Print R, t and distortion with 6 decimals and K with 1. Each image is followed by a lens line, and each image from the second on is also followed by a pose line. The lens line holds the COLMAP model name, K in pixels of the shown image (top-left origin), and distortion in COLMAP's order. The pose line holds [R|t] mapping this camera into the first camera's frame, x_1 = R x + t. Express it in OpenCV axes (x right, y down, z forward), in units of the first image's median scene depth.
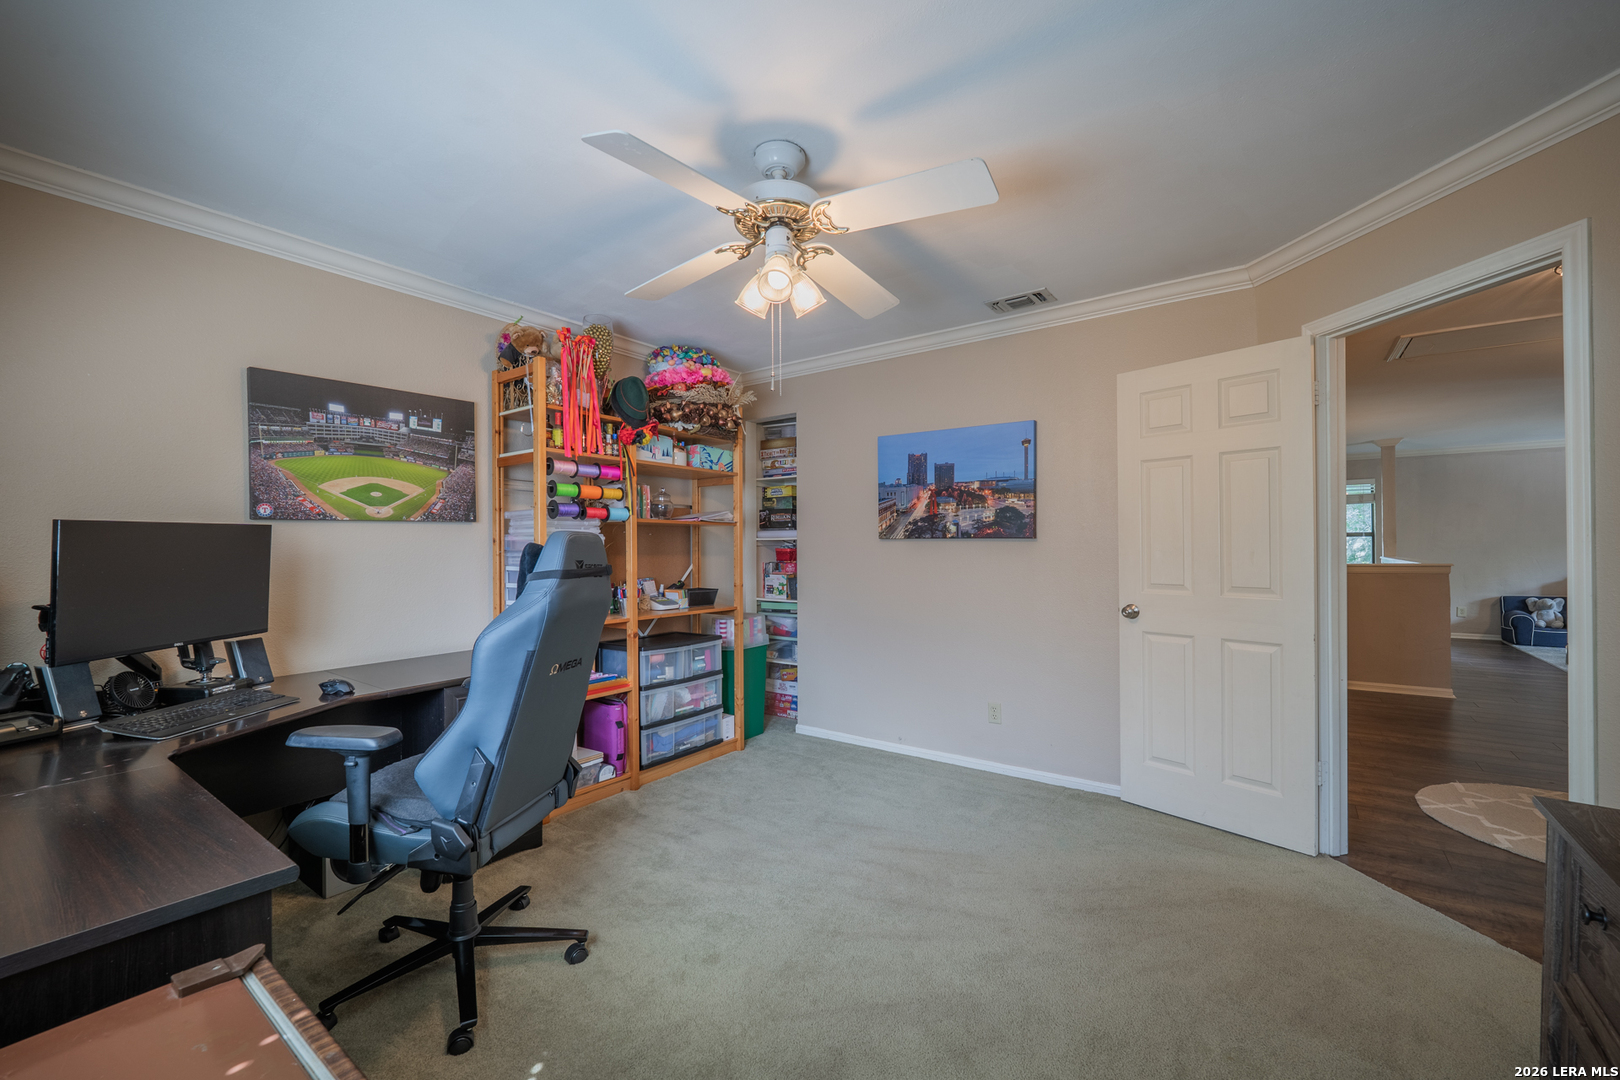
lens RADIAL K [[671.9, 0, 798.1], [0, 671.9, 542.6], [0, 0, 1]] dist [-0.003789, -0.000178]
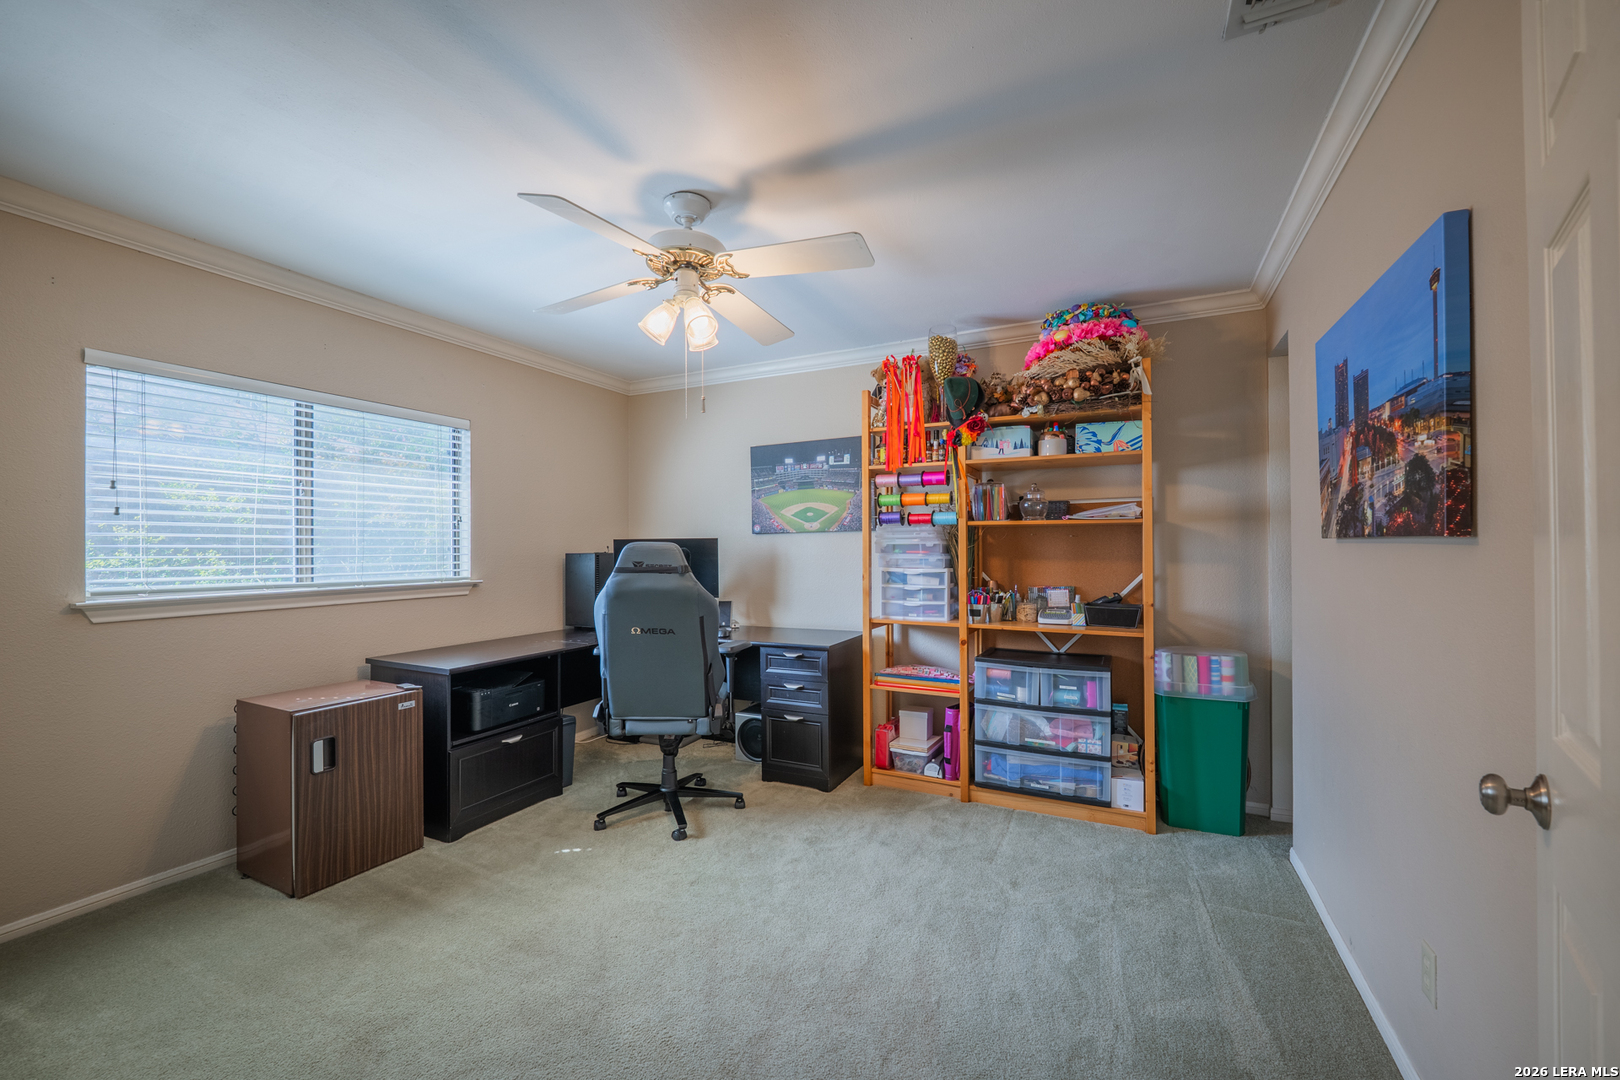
lens RADIAL K [[671.9, 0, 798.1], [0, 671.9, 542.6], [0, 0, 1]] dist [-0.003789, -0.000178]
pose [[0.154923, -0.004374, -0.987917, 0.745017], [0.007276, 0.999968, -0.003287, -0.004752], [0.987900, -0.006679, 0.154950, 0.676789]]
